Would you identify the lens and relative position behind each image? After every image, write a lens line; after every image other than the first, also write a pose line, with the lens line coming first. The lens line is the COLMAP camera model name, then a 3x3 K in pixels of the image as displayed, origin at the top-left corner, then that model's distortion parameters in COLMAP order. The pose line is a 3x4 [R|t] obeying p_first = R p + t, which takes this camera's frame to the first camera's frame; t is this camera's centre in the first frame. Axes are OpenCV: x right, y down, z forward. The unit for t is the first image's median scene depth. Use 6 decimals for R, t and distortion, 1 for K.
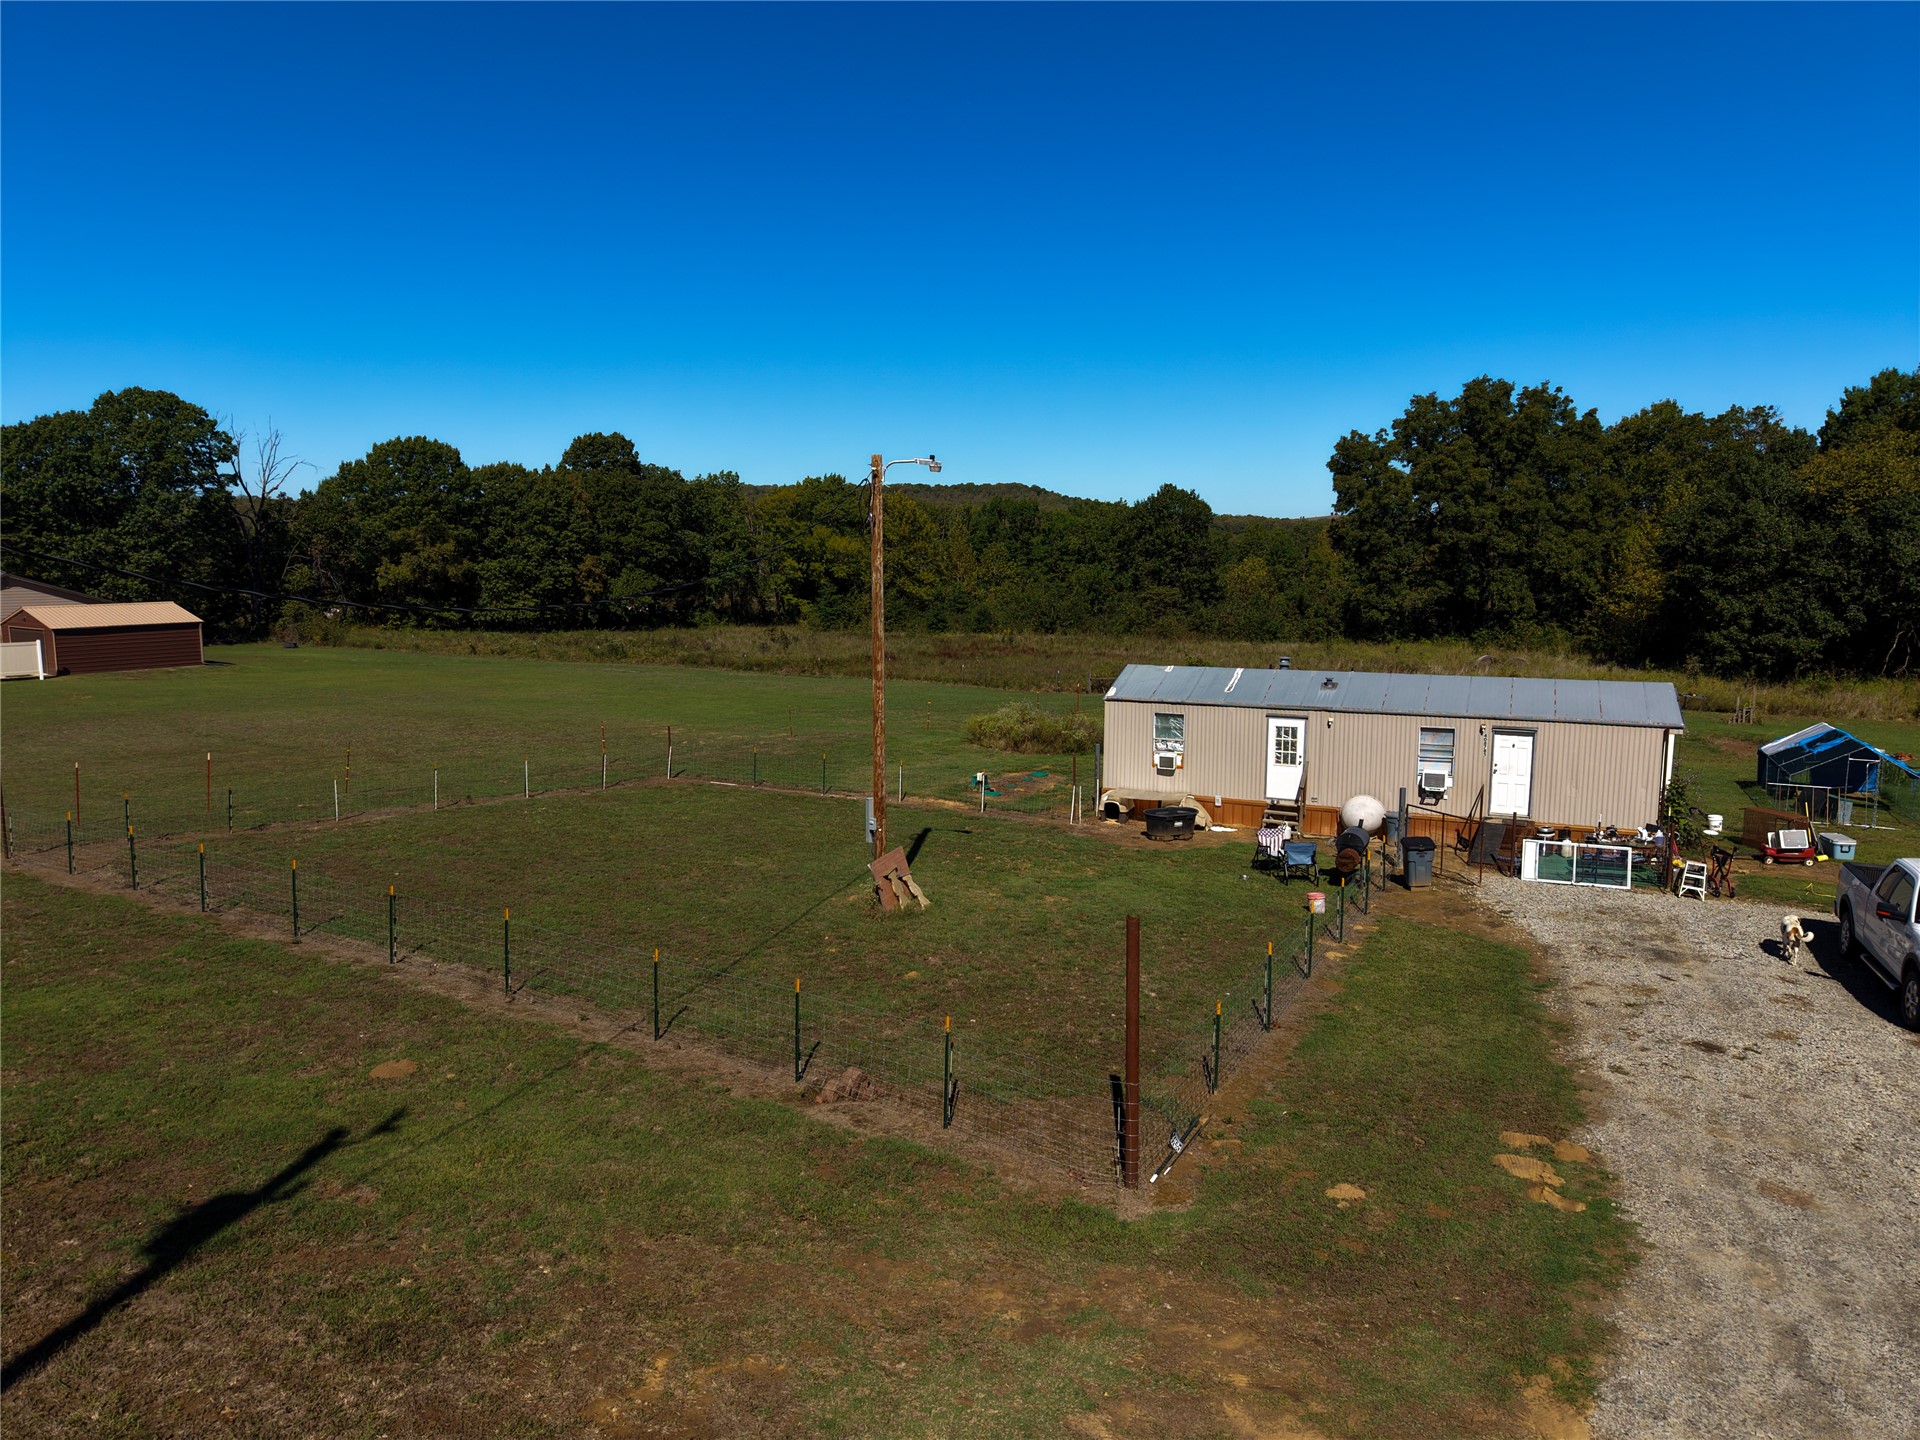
lens RADIAL K [[1278.5, 0, 960.0], [0, 1278.5, 720.0], [0, 0, 1]] dist [0.050238, -0.057030]
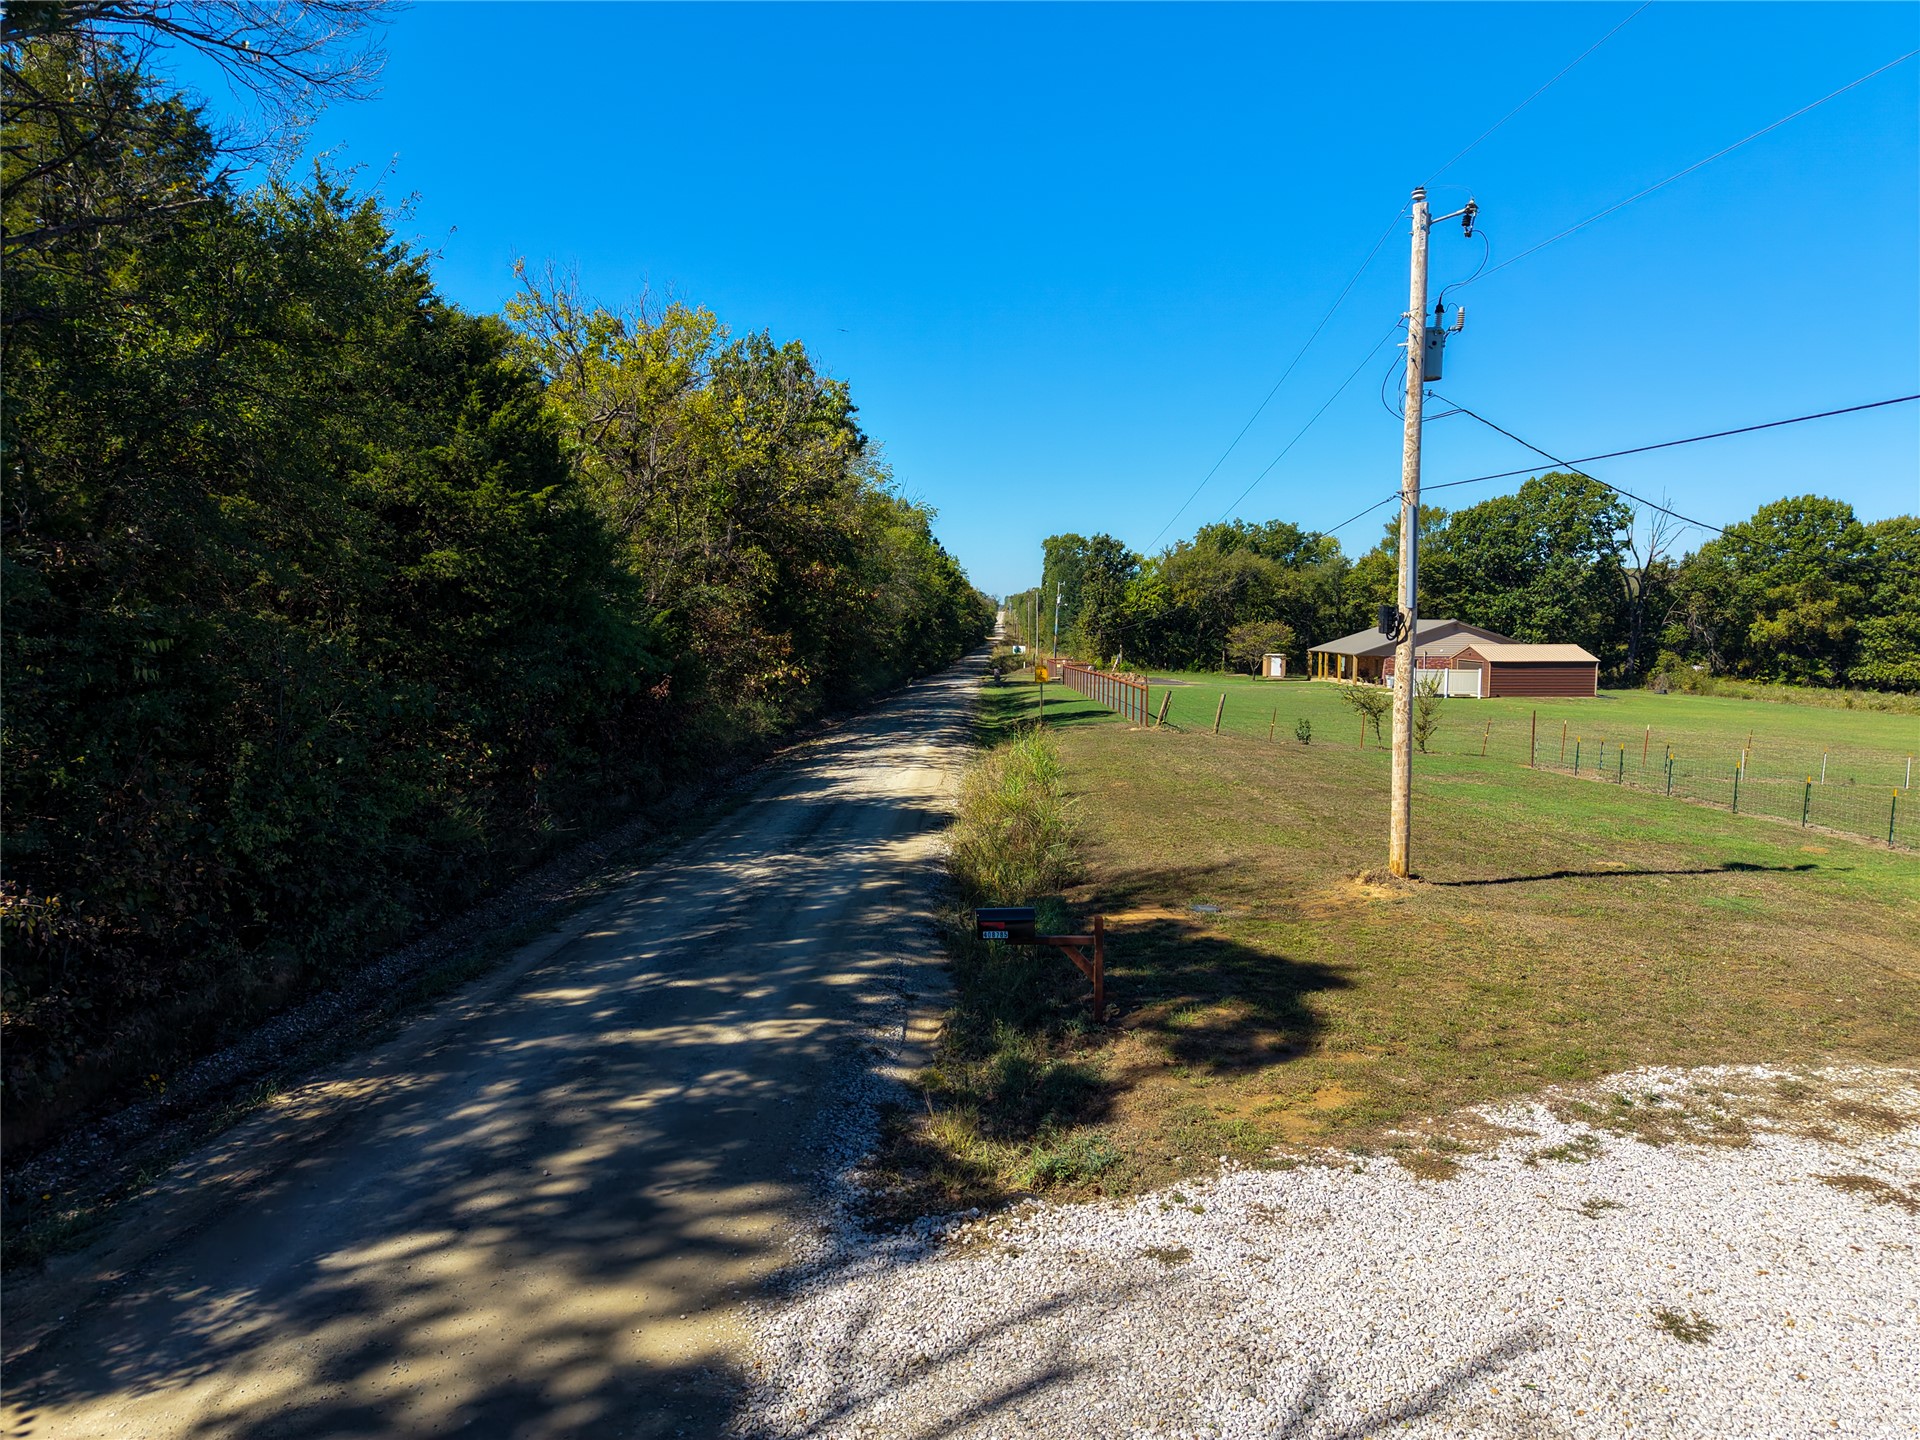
lens RADIAL K [[1288.5, 0, 960.0], [0, 1288.5, 720.0], [0, 0, 1]] dist [0.024447, -0.022972]
pose [[0.575361, 0.069067, -0.814978, 0.035888], [-0.112235, 0.993669, 0.004974, 0.024745], [0.810162, 0.088607, 0.579470, -0.111099]]
